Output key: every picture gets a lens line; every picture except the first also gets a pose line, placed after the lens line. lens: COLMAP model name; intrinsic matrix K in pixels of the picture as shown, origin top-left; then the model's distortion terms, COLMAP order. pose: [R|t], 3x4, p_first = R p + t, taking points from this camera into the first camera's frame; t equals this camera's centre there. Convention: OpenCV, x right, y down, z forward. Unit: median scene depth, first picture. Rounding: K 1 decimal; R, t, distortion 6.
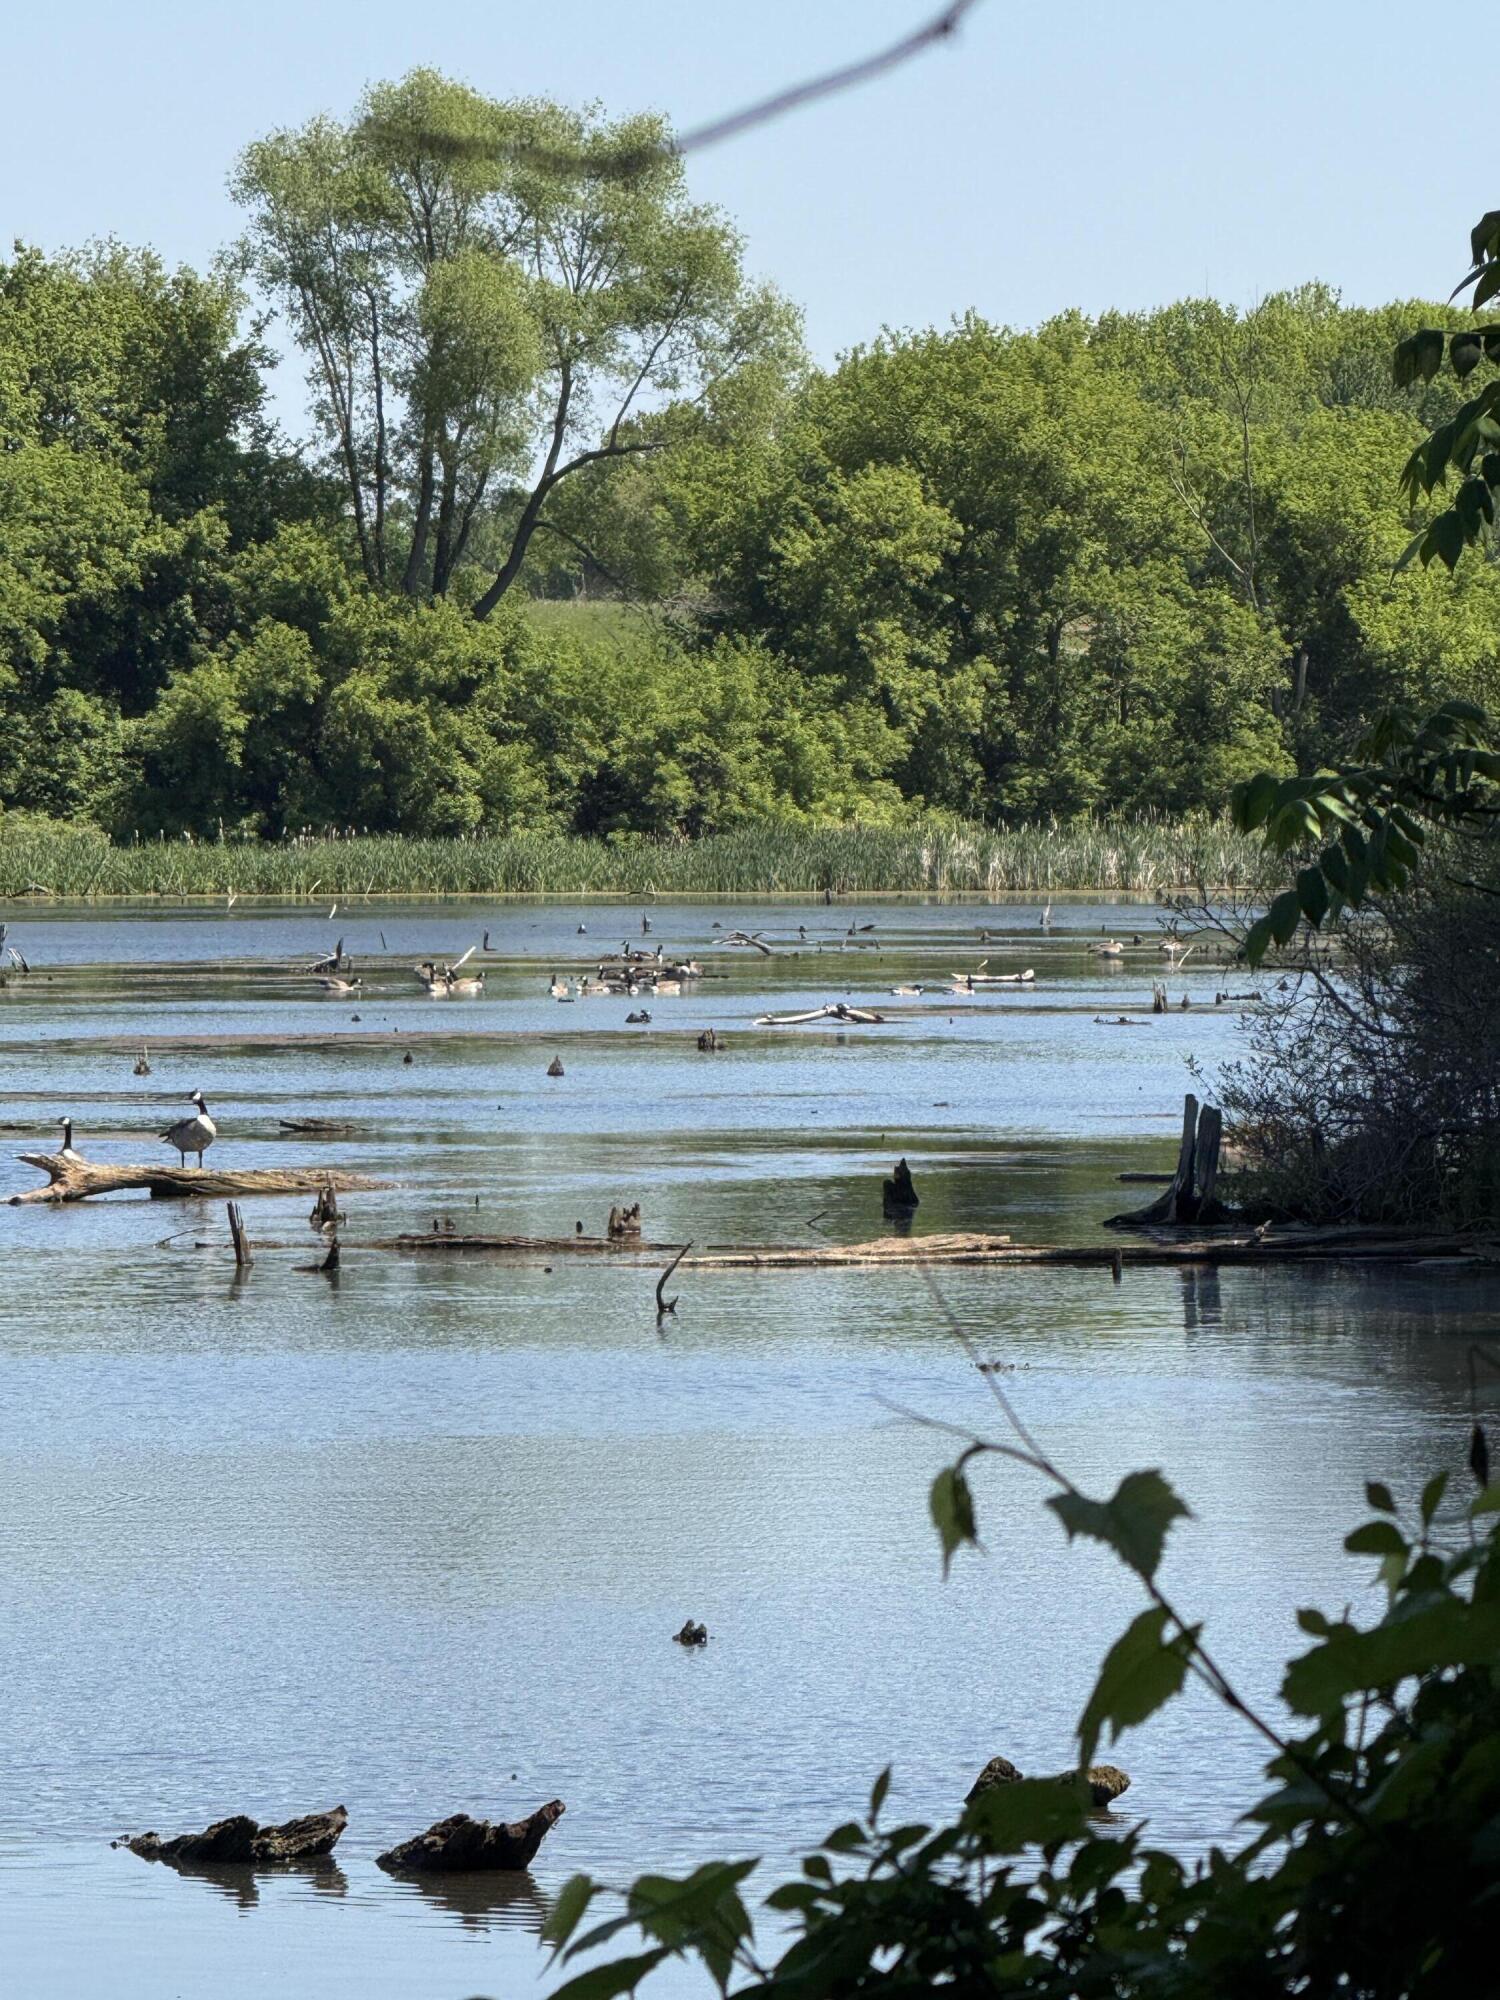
lens RADIAL K [[13535.8, 0, 757.7], [0, 13535.8, 1011.9], [0, 0, 1]] dist [2.010718, 0.000000]
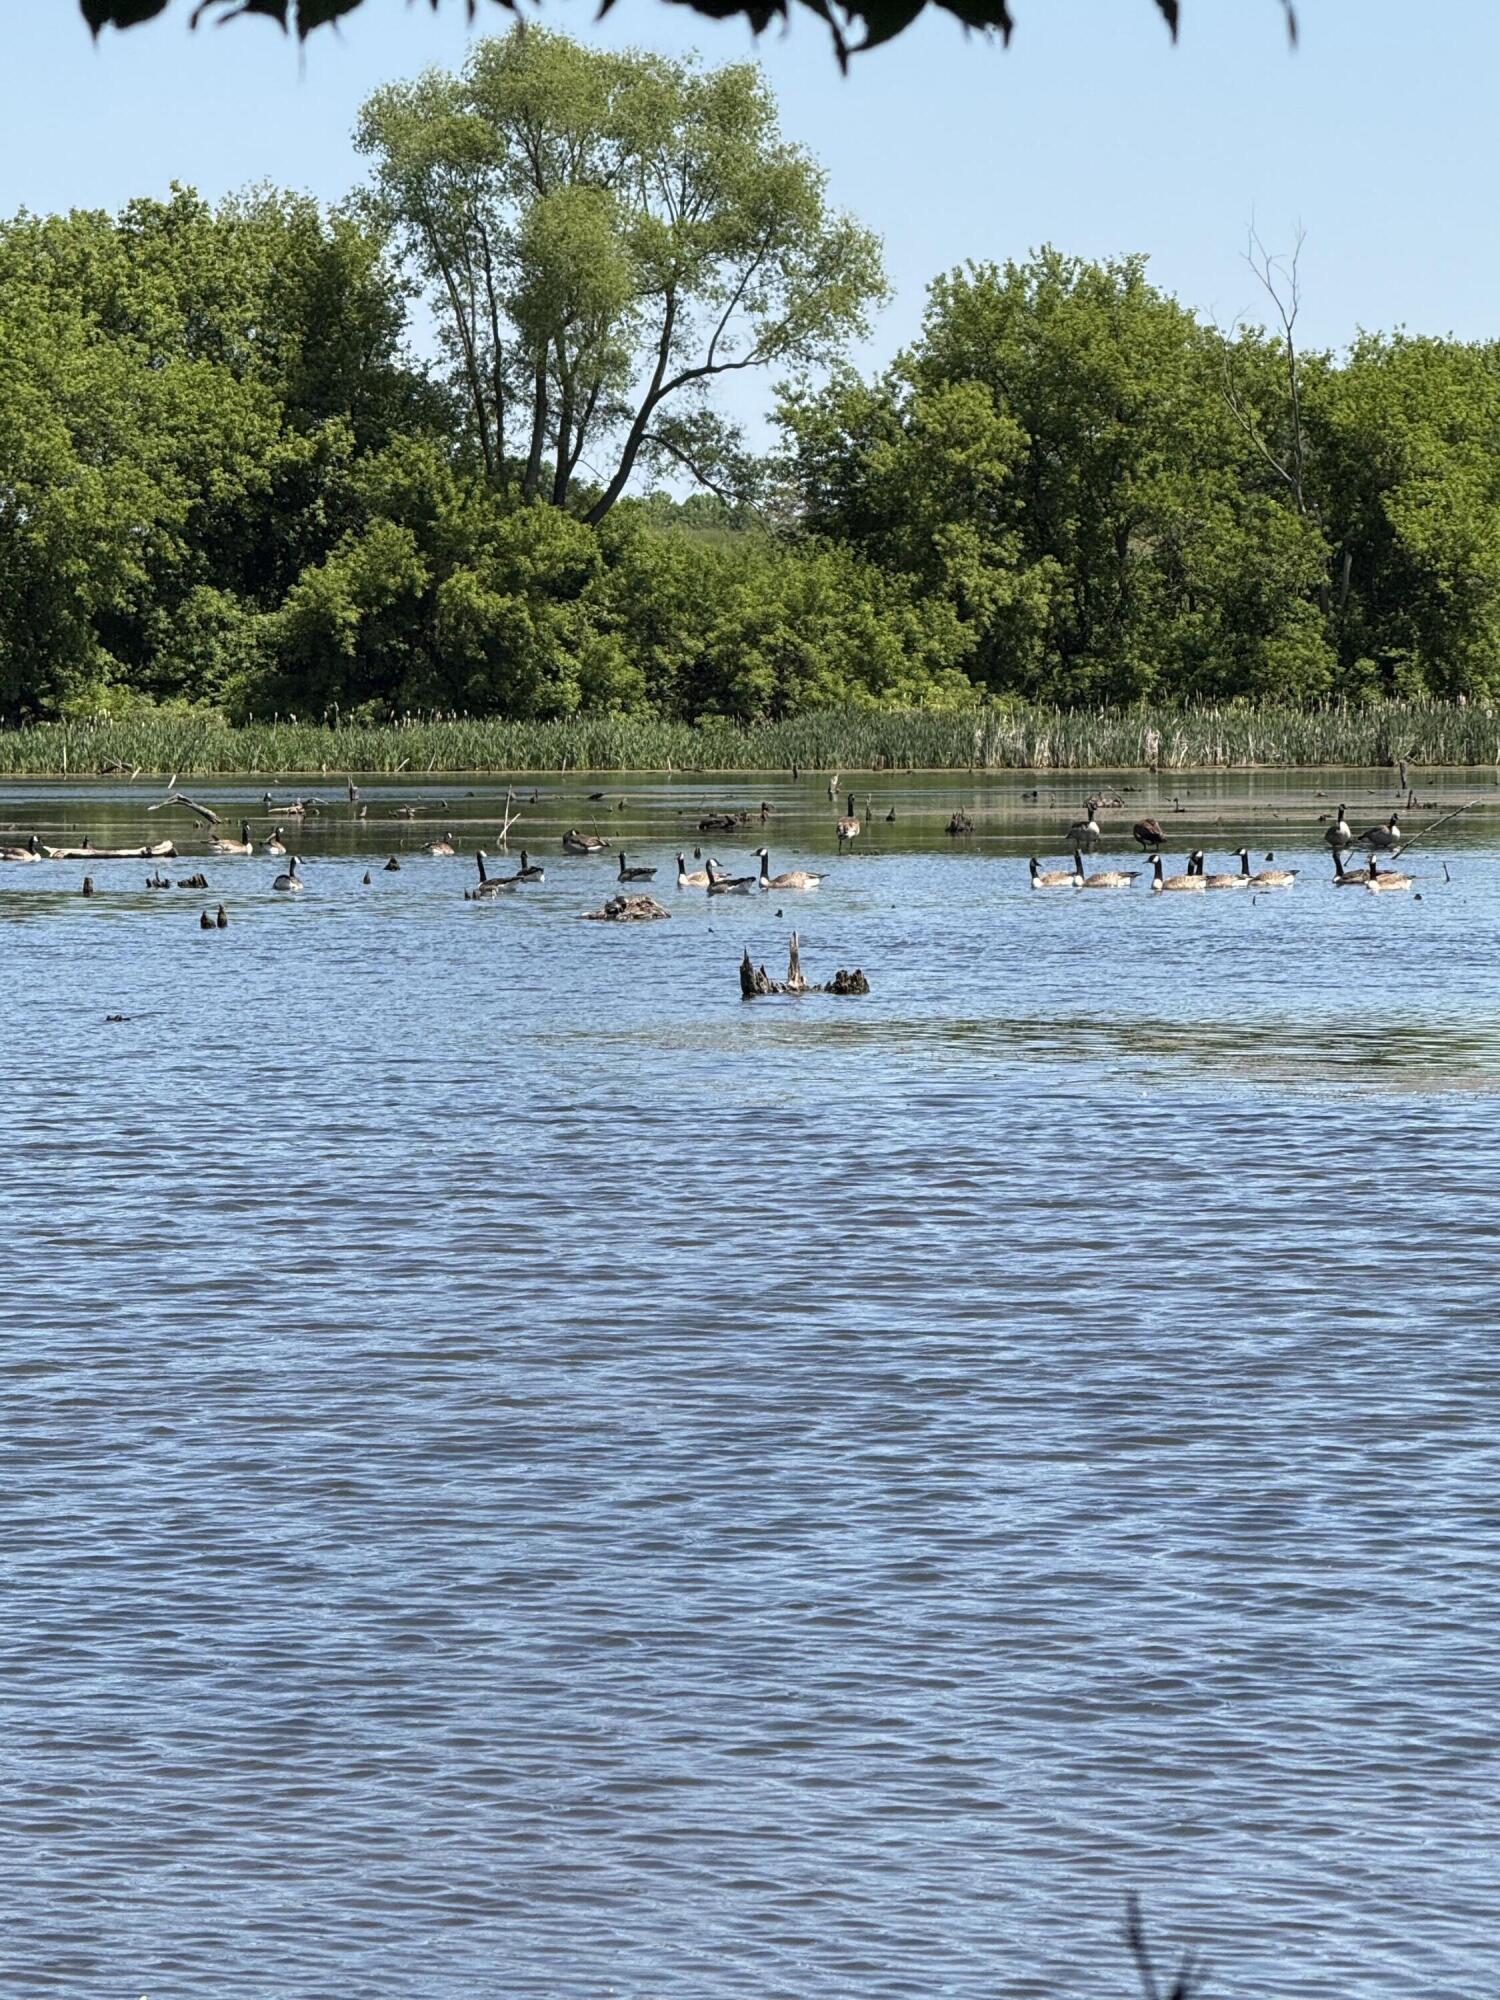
lens RADIAL K [[8907.9, 0, 743.2], [0, 8907.9, 980.3], [0, 0, 1]] dist [0.857188, 0.000000]
pose [[0.998365, 0.001049, -0.057156, 0.033544], [-0.000343, 0.999924, 0.012358, -0.000795], [0.057165, -0.012319, 0.998289, 0.278050]]
